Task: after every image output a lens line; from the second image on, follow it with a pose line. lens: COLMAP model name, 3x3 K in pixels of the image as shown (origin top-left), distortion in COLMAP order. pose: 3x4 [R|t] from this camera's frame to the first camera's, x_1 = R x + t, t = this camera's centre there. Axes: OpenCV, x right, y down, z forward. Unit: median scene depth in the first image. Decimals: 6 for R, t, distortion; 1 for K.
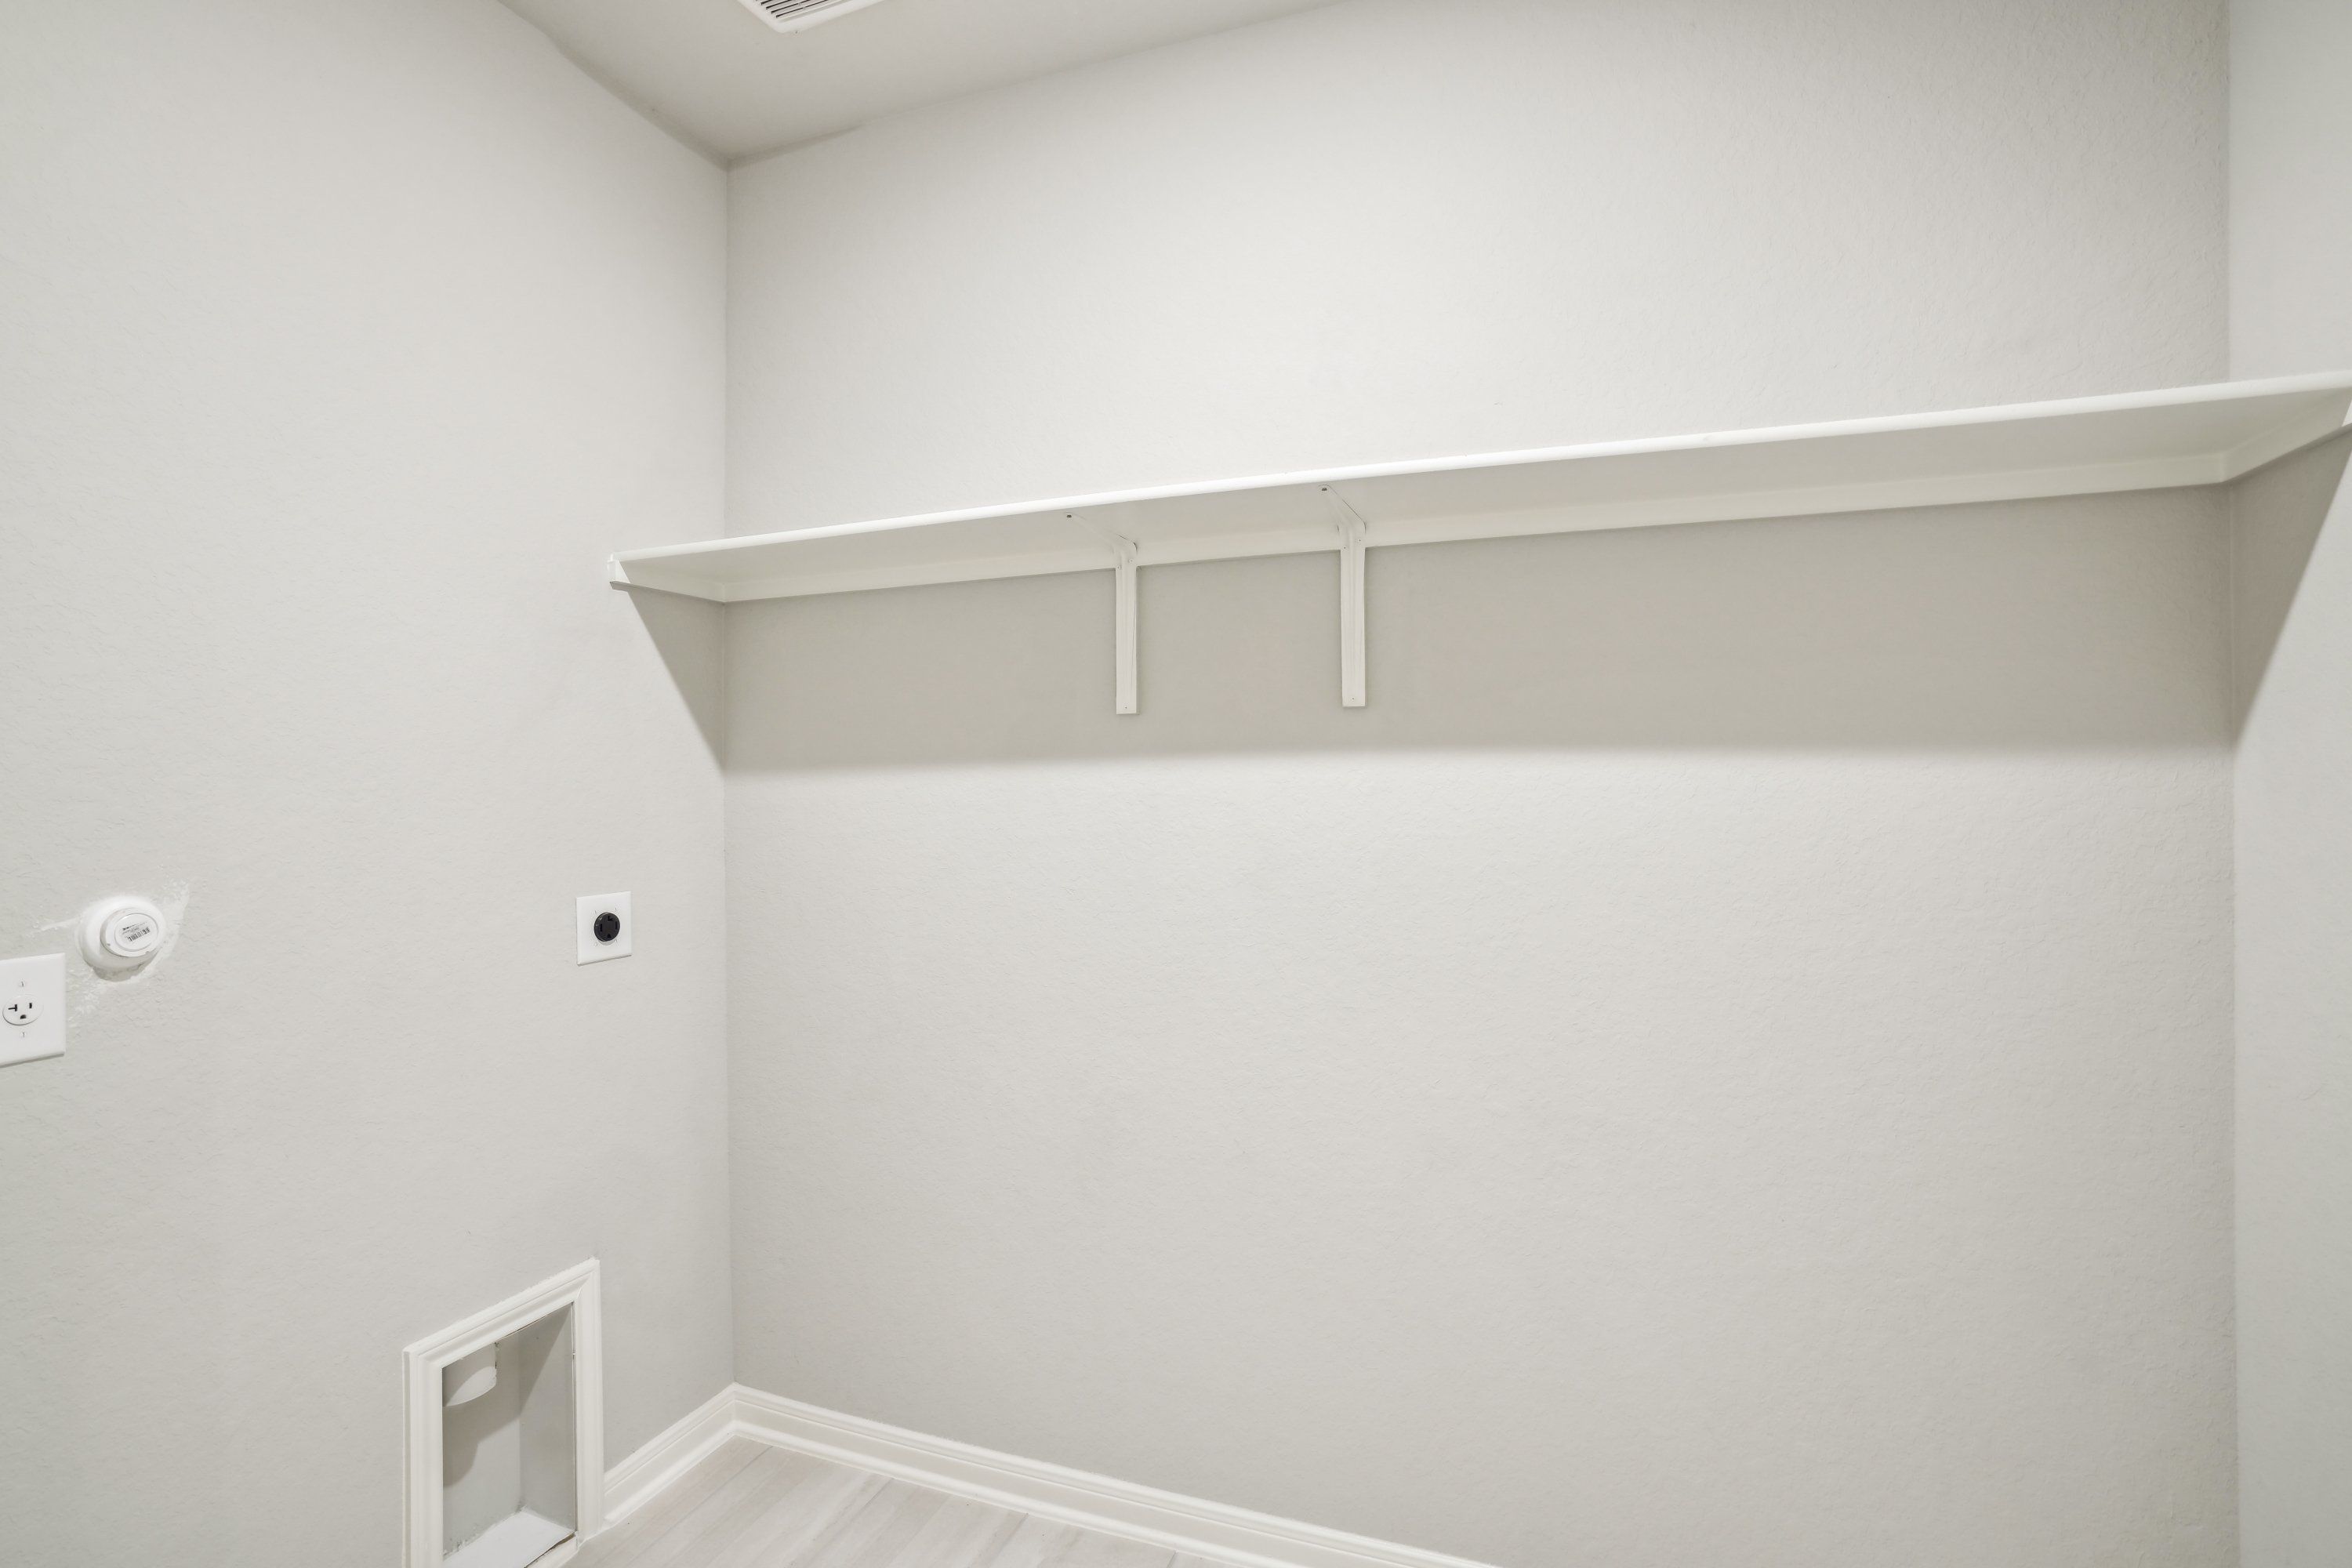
lens RADIAL K [[1121.5, 0, 1169.9], [0, 1121.5, 770.5], [0, 0, 1]] dist [-0.028674, 0.000839]
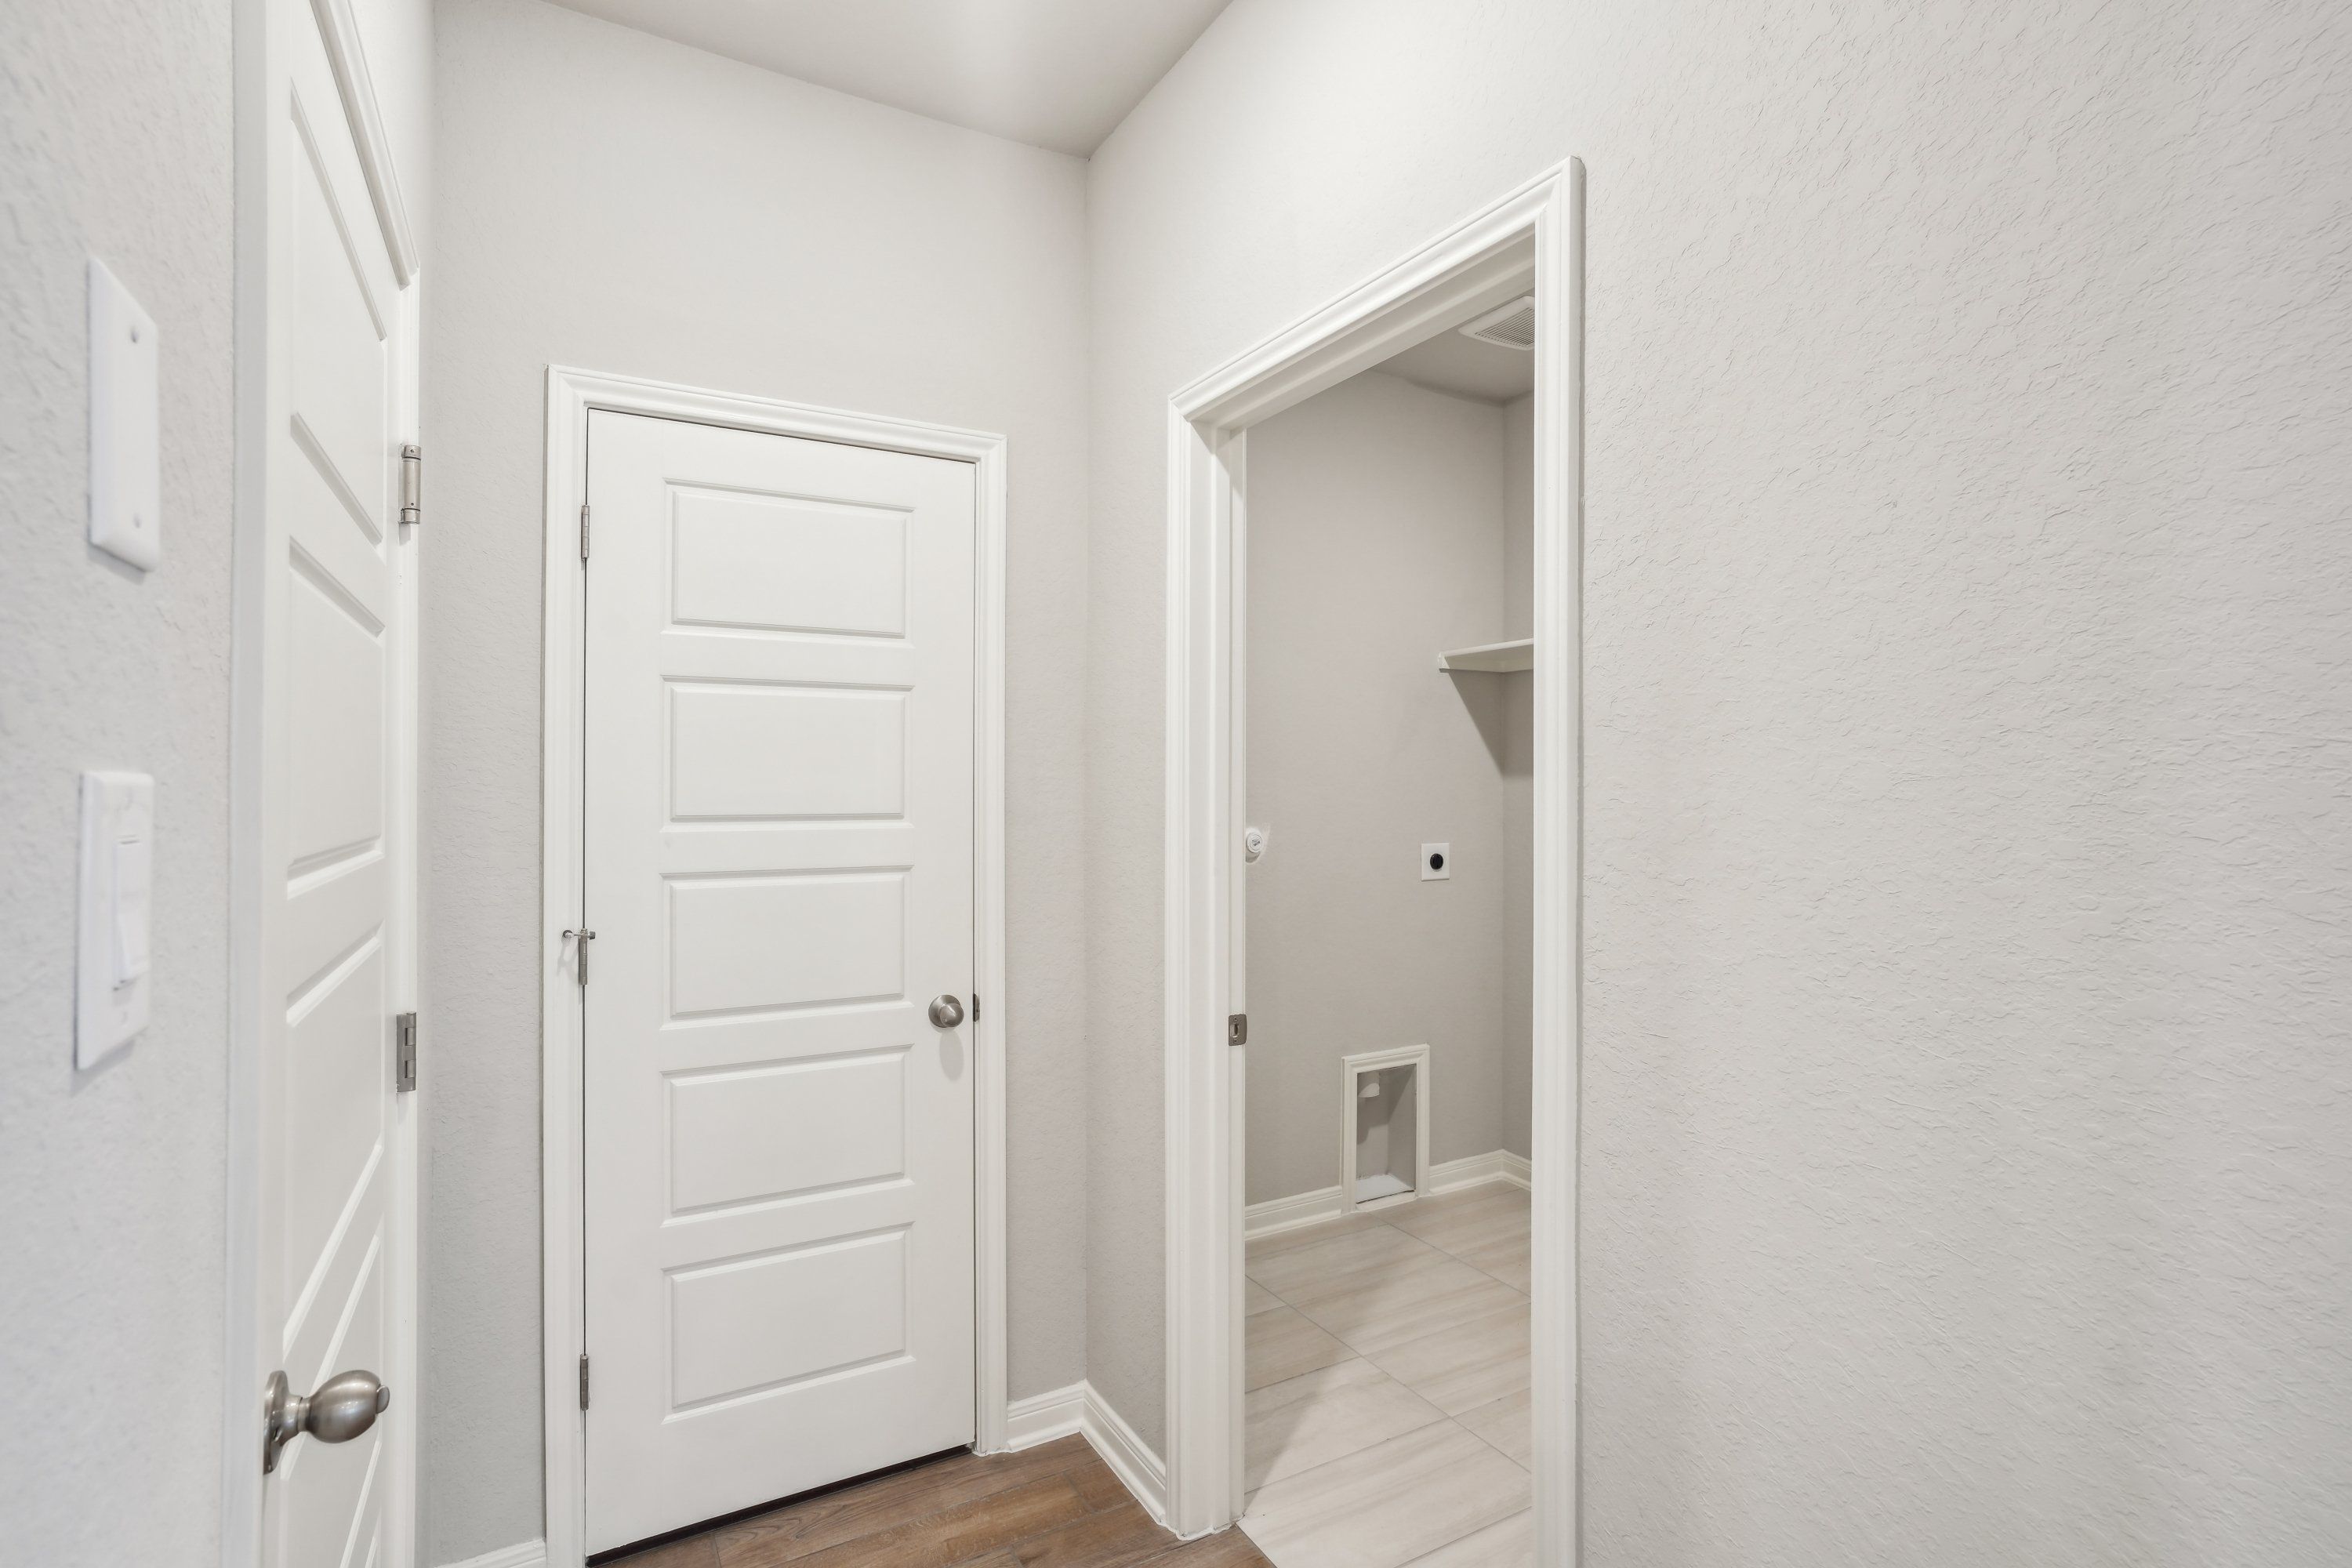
lens RADIAL K [[1121.5, 0, 1169.9], [0, 1121.5, 770.5], [0, 0, 1]] dist [-0.028674, 0.000839]
pose [[0.780991, 0.006913, -0.624504, 0.293168], [-0.003435, 0.999971, 0.006774, -0.017061], [0.624532, -0.003145, 0.780993, -0.699742]]
